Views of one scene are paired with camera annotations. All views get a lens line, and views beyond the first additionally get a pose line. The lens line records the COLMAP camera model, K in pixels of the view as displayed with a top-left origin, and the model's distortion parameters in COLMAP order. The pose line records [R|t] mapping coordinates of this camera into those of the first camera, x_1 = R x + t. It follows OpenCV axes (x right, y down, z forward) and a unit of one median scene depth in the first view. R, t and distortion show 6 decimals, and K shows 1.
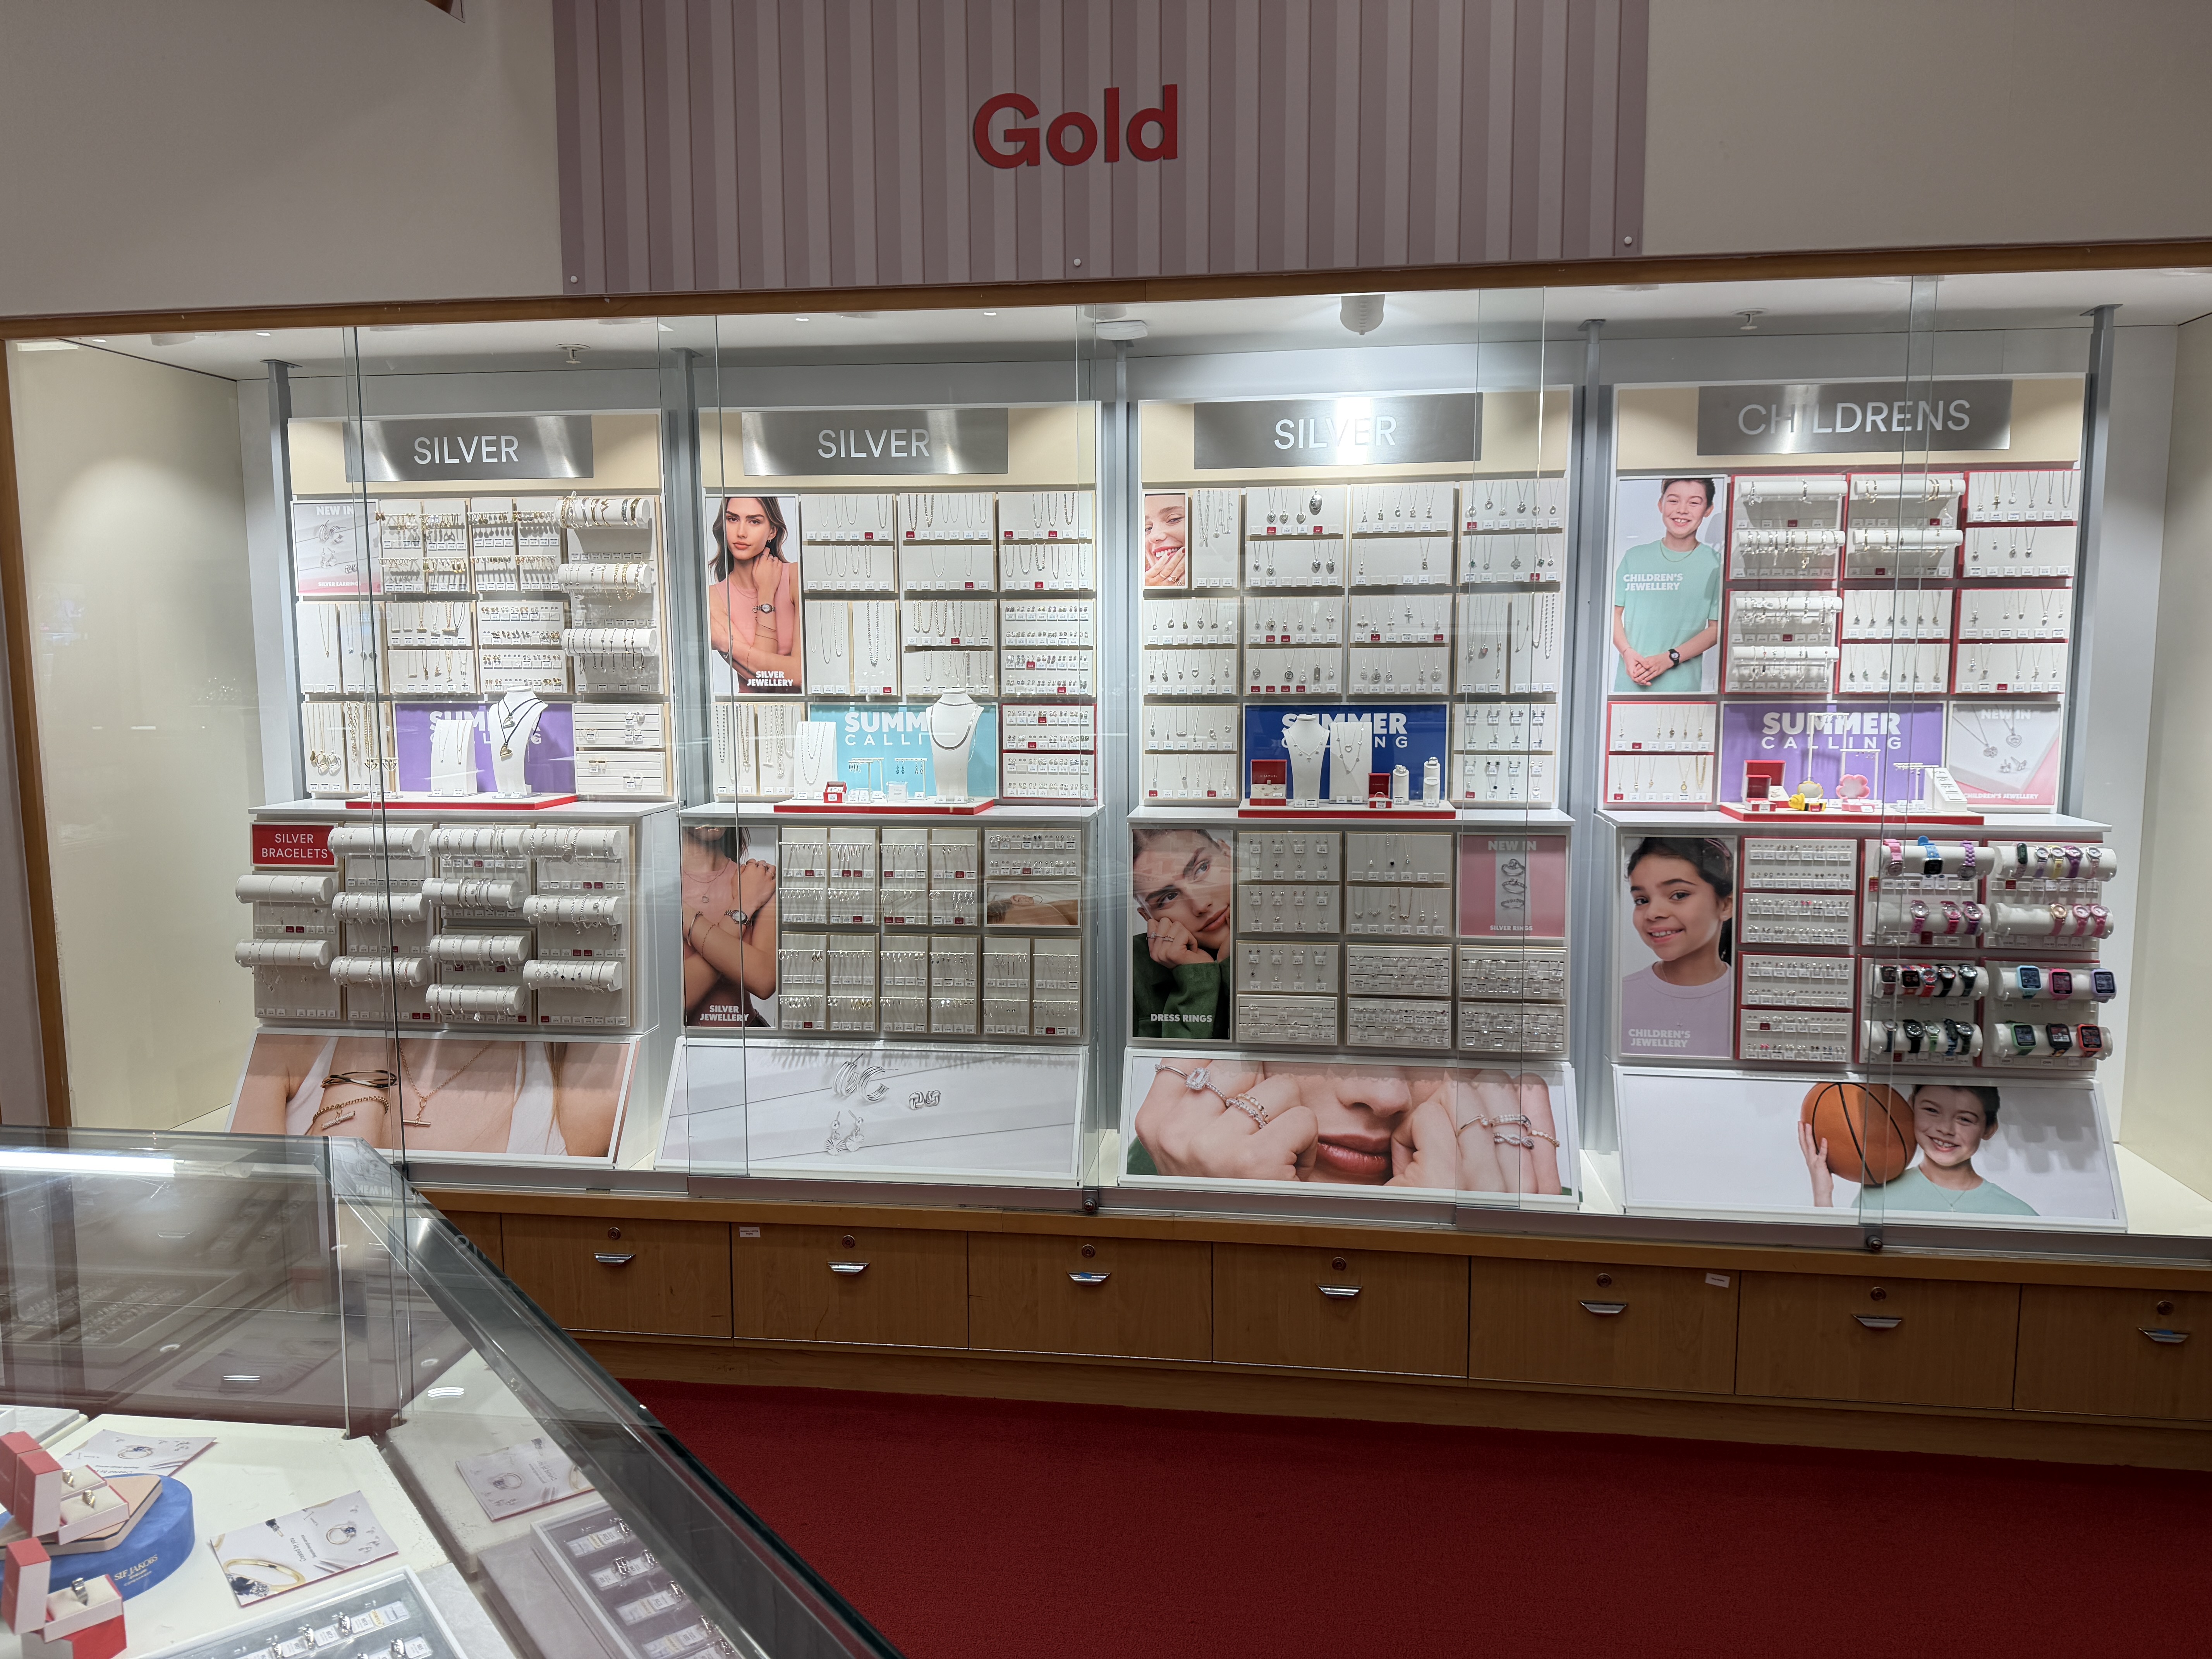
lens RADIAL K [[1577.9, 0, 1104.6], [0, 1577.9, 844.6], [0, 0, 1]] dist [0.127933, -0.198650]
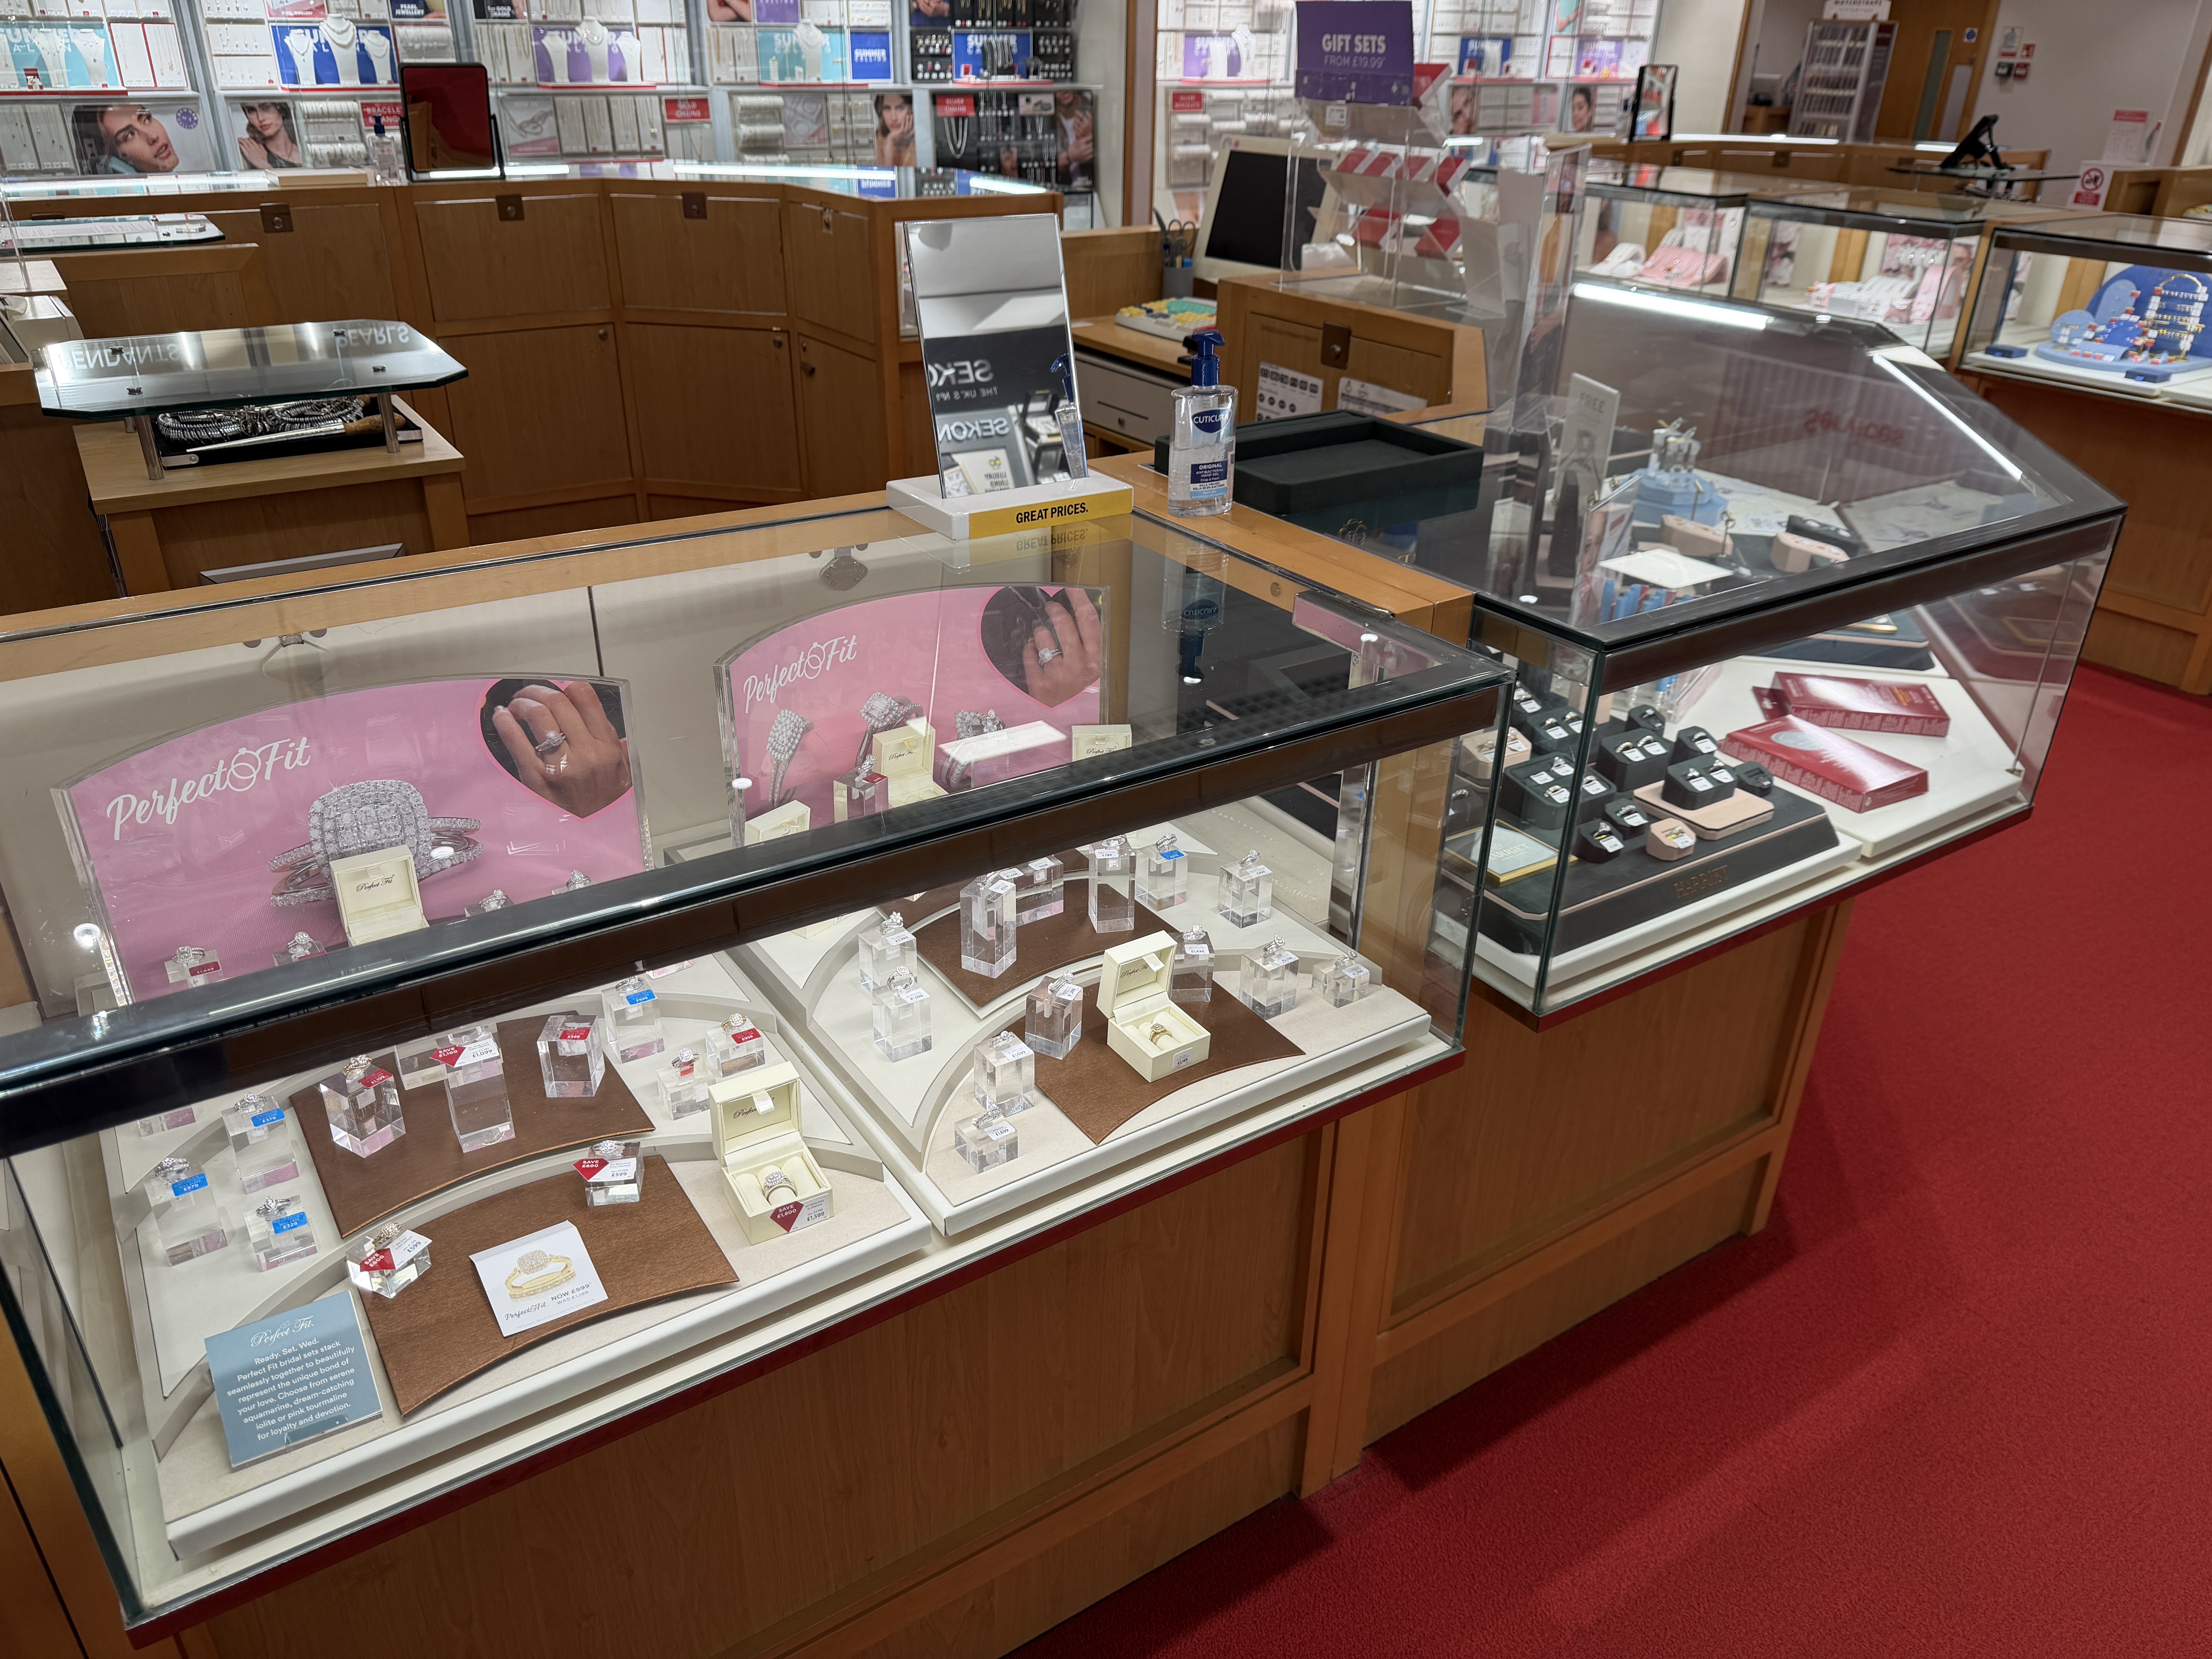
lens RADIAL K [[1565.2, 0, 1075.5], [0, 1565.2, 830.8], [0, 0, 1]] dist [-0.010721, -0.000585]
pose [[0.760437, -0.286535, 0.582780, -2.422335], [0.062222, 0.925416, 0.373810, 0.131492], [-0.646424, -0.247997, 0.721550, -0.830081]]
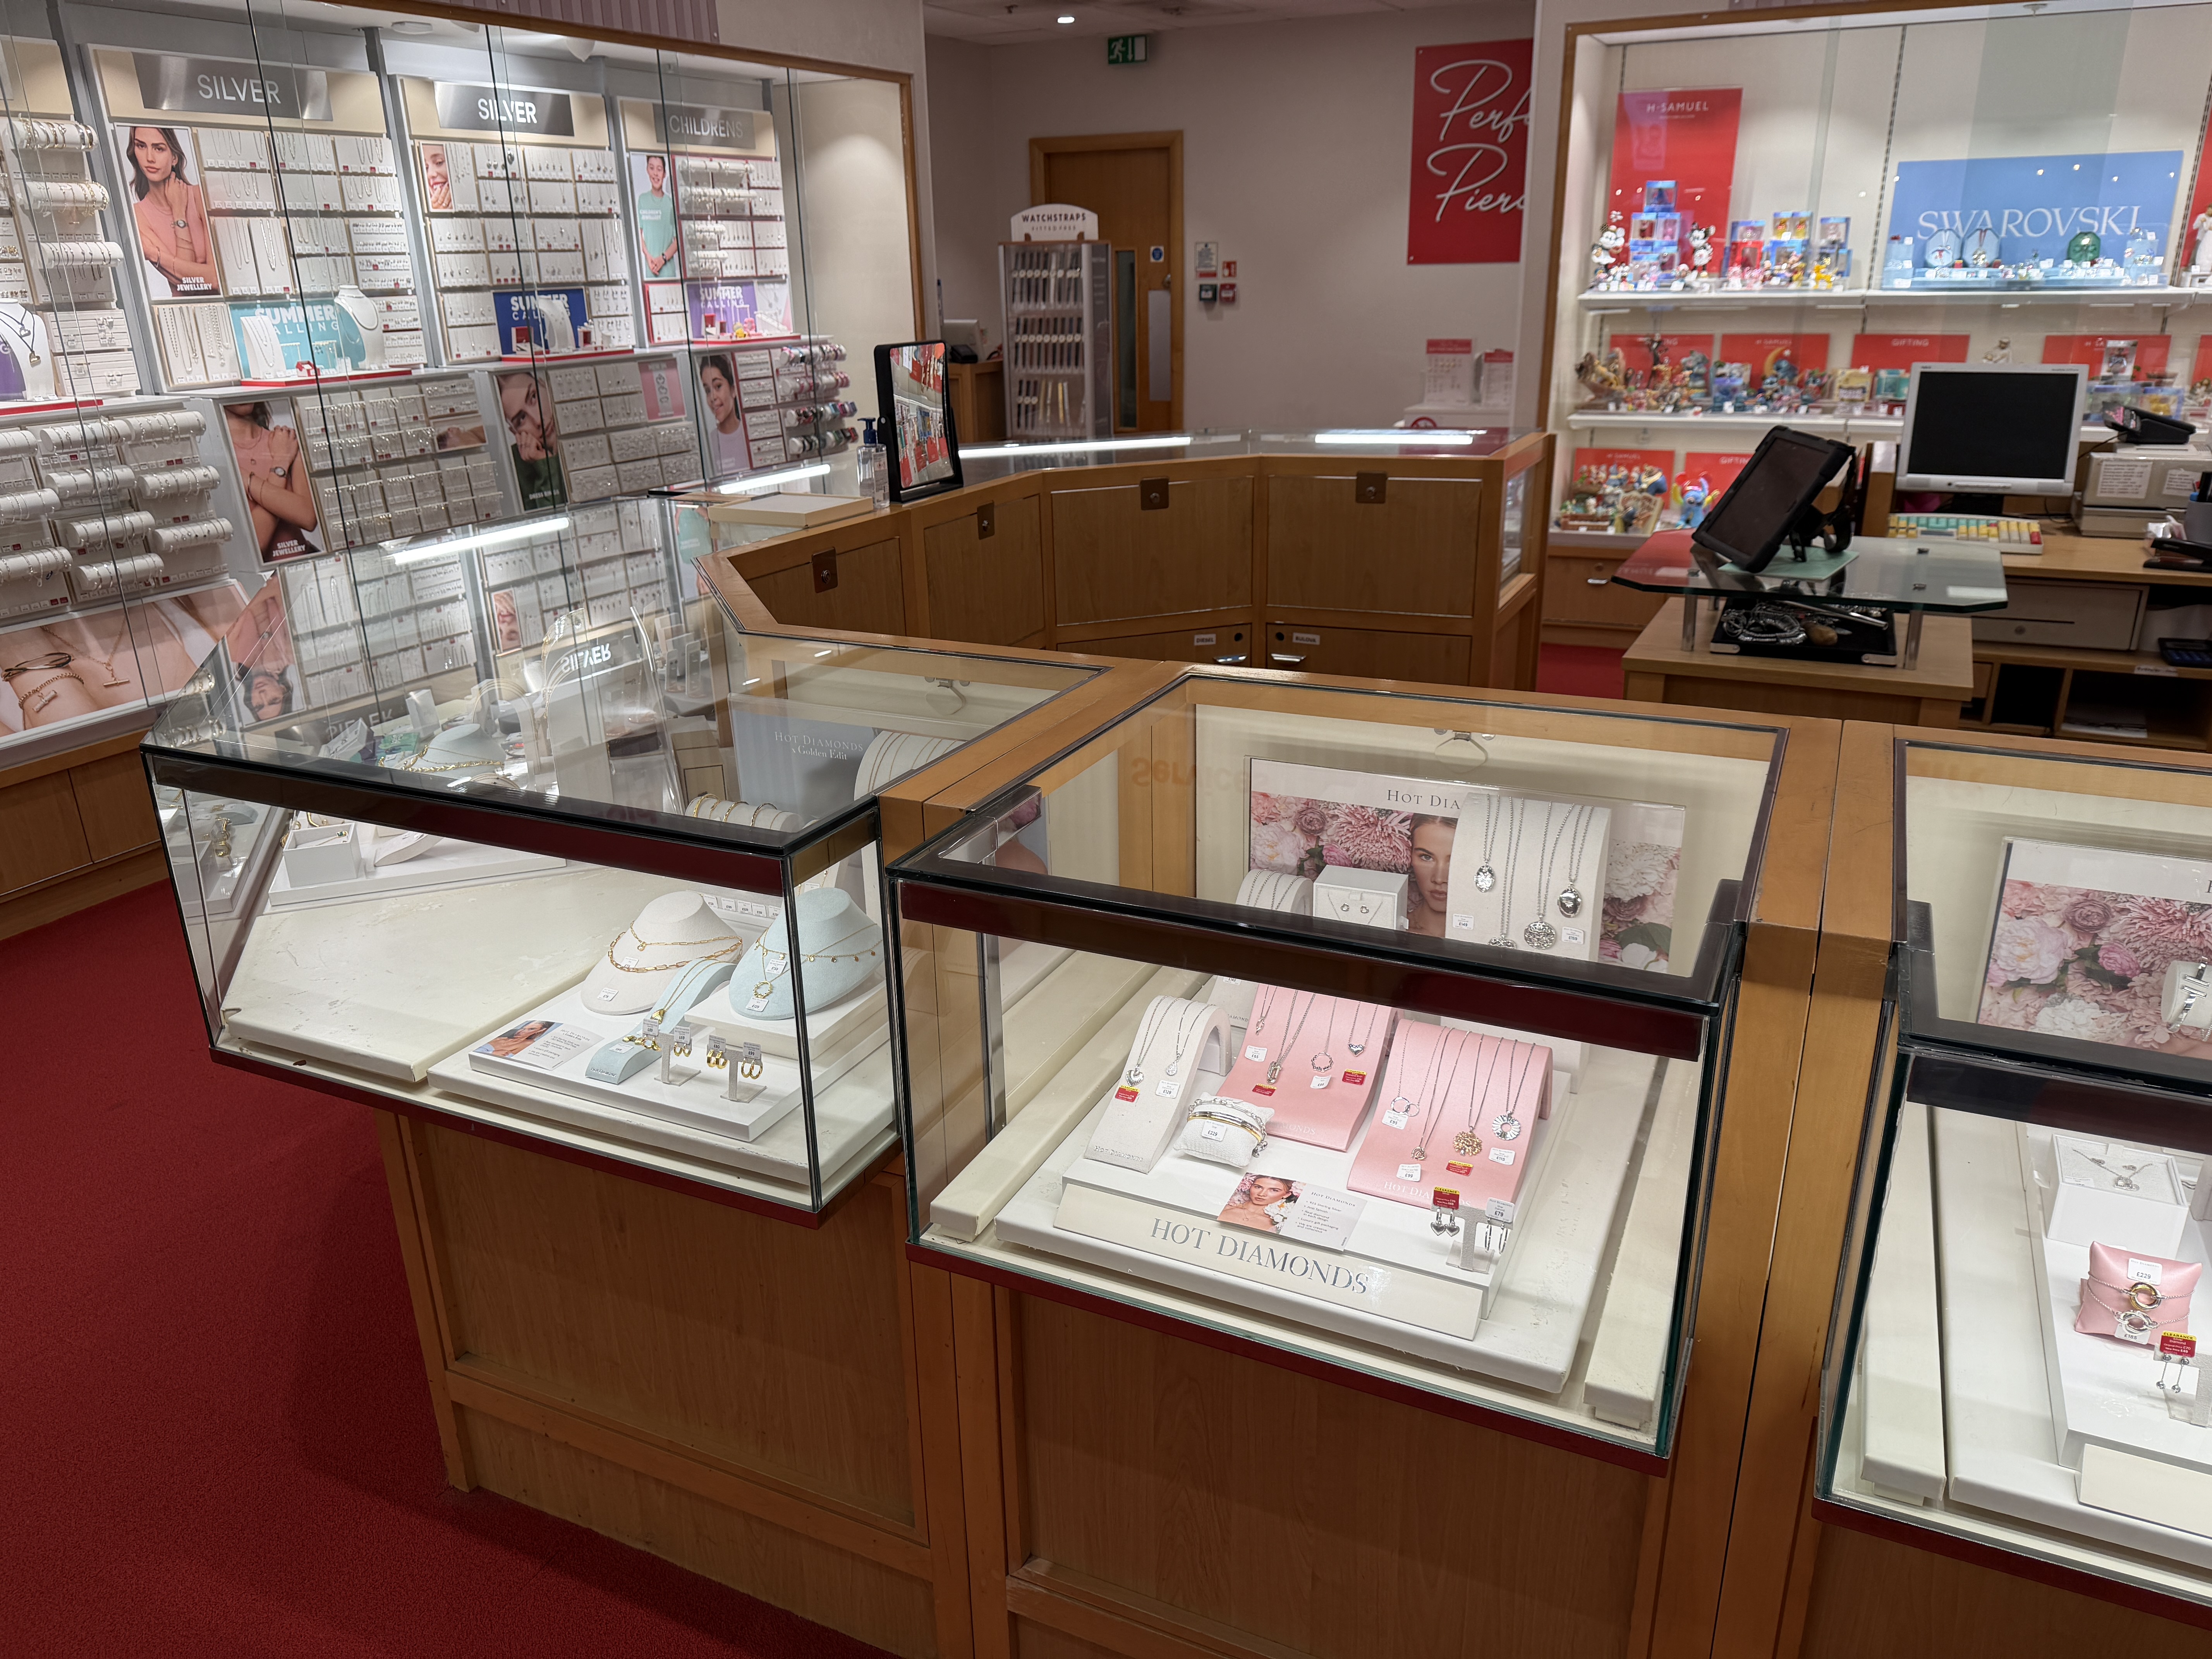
lens RADIAL K [[1577.1, 0, 1099.2], [0, 1577.1, 839.6], [0, 0, 1]] dist [0.013684, -0.025134]
pose [[0.322167, -0.333665, 0.885932, -1.344709], [0.136628, 0.942418, 0.305254, 0.027382], [-0.936772, 0.022701, 0.349204, -0.089683]]
